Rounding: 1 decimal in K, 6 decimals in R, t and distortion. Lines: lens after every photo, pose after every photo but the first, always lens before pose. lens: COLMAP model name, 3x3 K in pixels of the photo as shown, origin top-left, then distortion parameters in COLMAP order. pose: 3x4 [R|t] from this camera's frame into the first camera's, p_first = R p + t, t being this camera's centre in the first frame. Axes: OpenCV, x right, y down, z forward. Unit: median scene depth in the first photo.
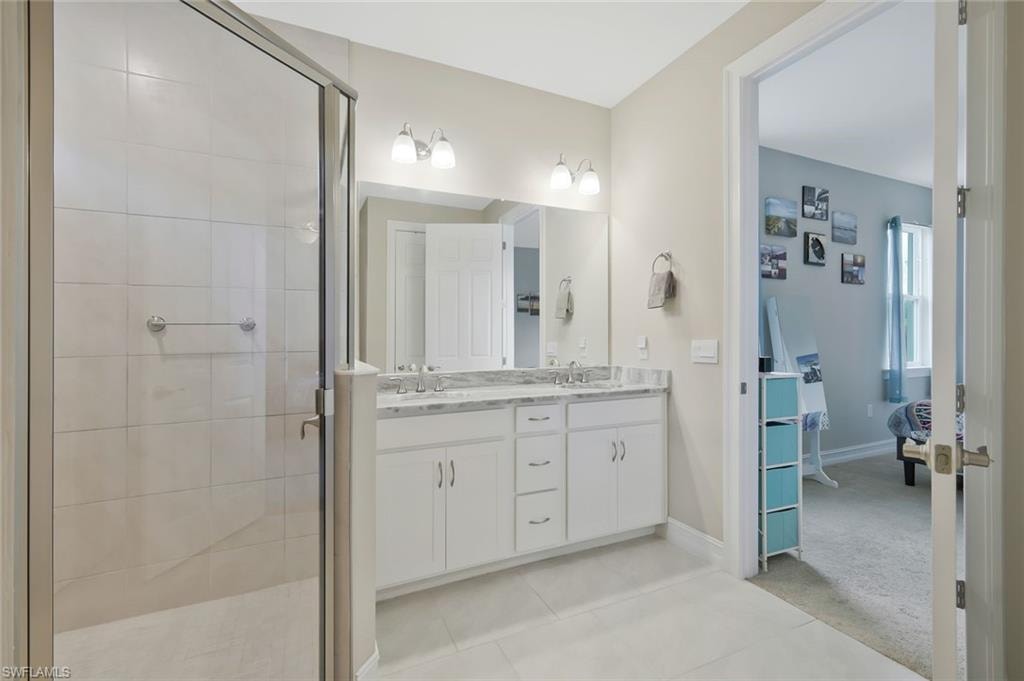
lens RADIAL K [[453.8, 0, 515.1], [0, 453.8, 338.6], [0, 0, 1]] dist [0.002915, 0.000474]
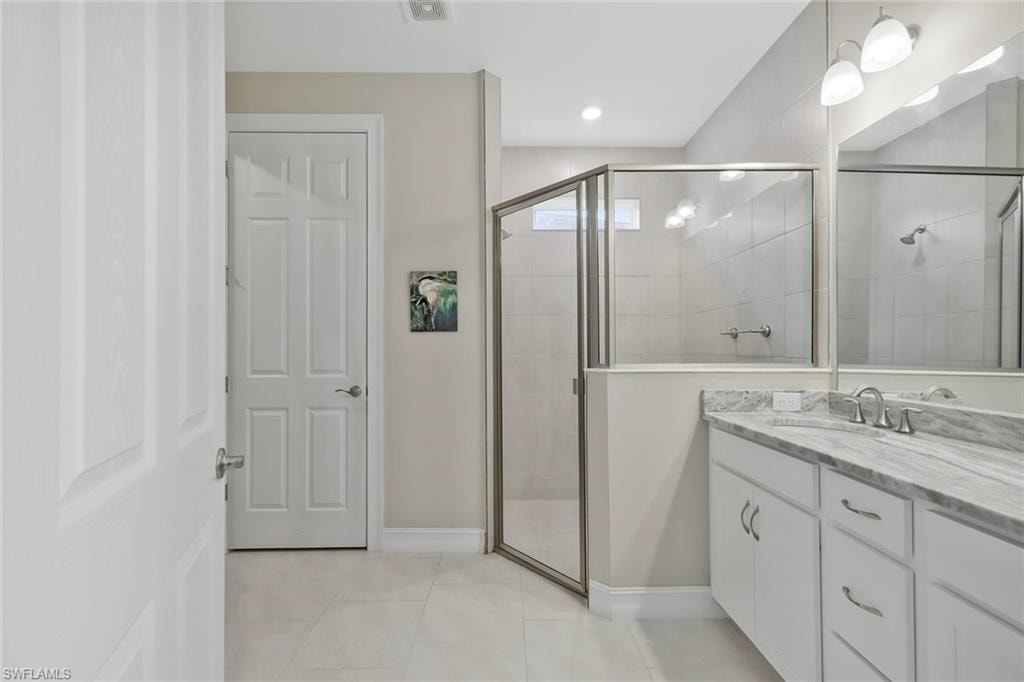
lens RADIAL K [[453.8, 0, 515.1], [0, 453.8, 339.1], [0, 0, 1]] dist [0.002915, 0.000474]
pose [[-0.407302, -0.003316, -0.913288, 0.659077], [0.000875, 0.999992, -0.004021, -0.007283], [0.913293, -0.002437, -0.407295, 0.856793]]
